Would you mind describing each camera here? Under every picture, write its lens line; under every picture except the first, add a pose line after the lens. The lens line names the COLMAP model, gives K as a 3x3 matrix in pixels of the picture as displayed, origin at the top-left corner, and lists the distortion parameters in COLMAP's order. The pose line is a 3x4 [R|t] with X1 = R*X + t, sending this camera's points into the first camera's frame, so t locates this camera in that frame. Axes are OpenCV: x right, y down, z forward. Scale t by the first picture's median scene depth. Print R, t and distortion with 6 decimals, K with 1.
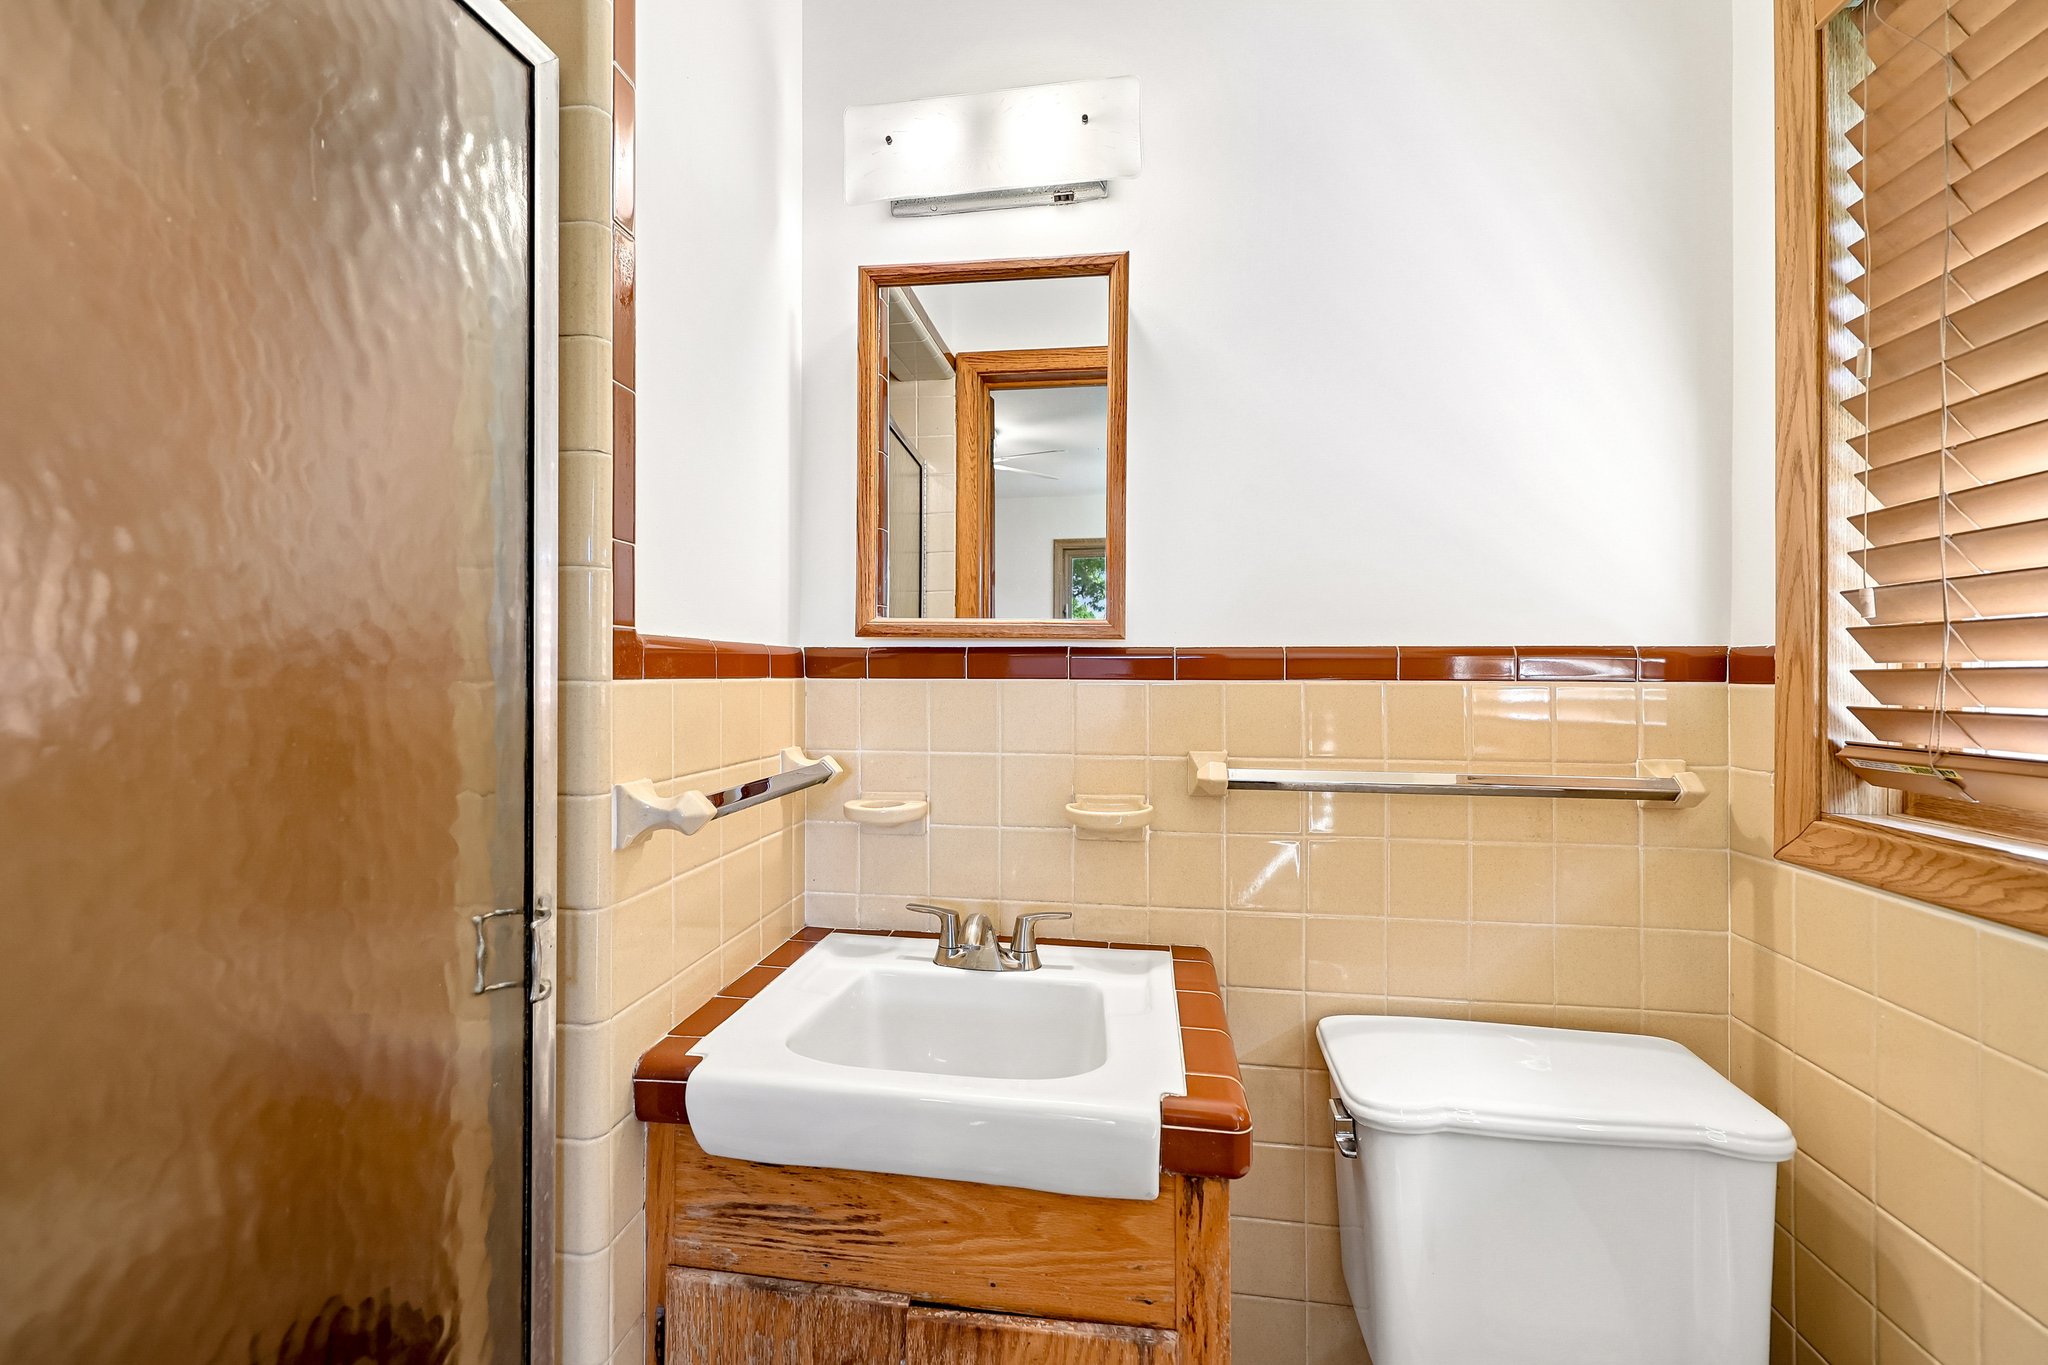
lens RADIAL K [[833.5, 0, 1021.7], [0, 833.5, 678.2], [0, 0, 1]] dist [-0.000802, -0.000355]
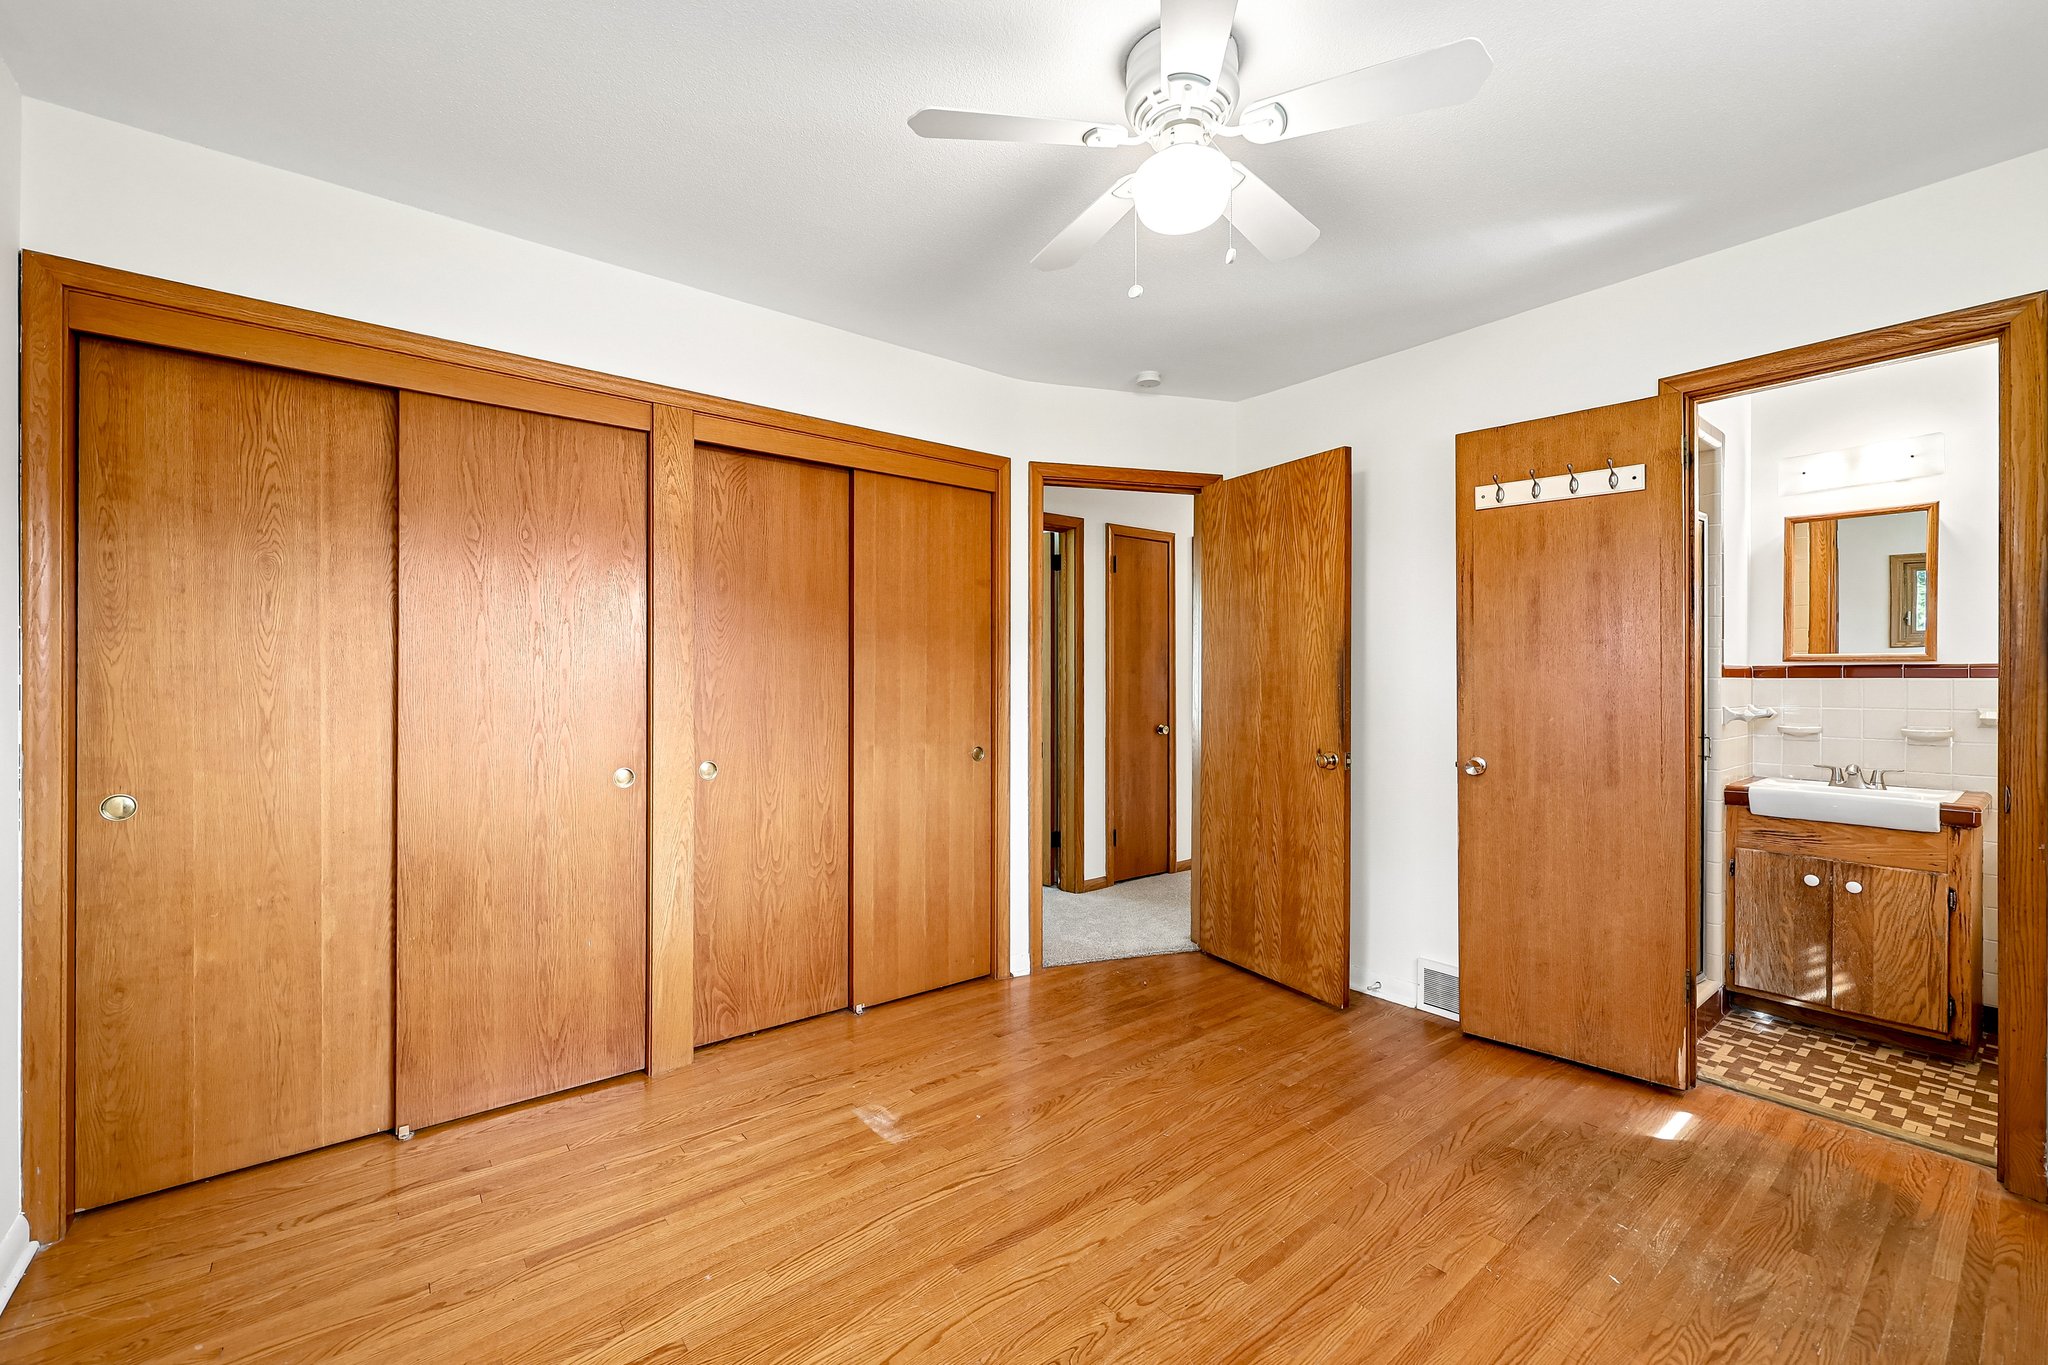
lens RADIAL K [[833.5, 0, 1020.0], [0, 833.5, 686.9], [0, 0, 1]] dist [-0.000802, -0.000355]
pose [[0.721697, 0.002065, -0.692206, -0.173298], [0.002543, 0.999981, 0.005634, 0.009064], [0.692204, -0.005827, 0.721678, -3.606054]]
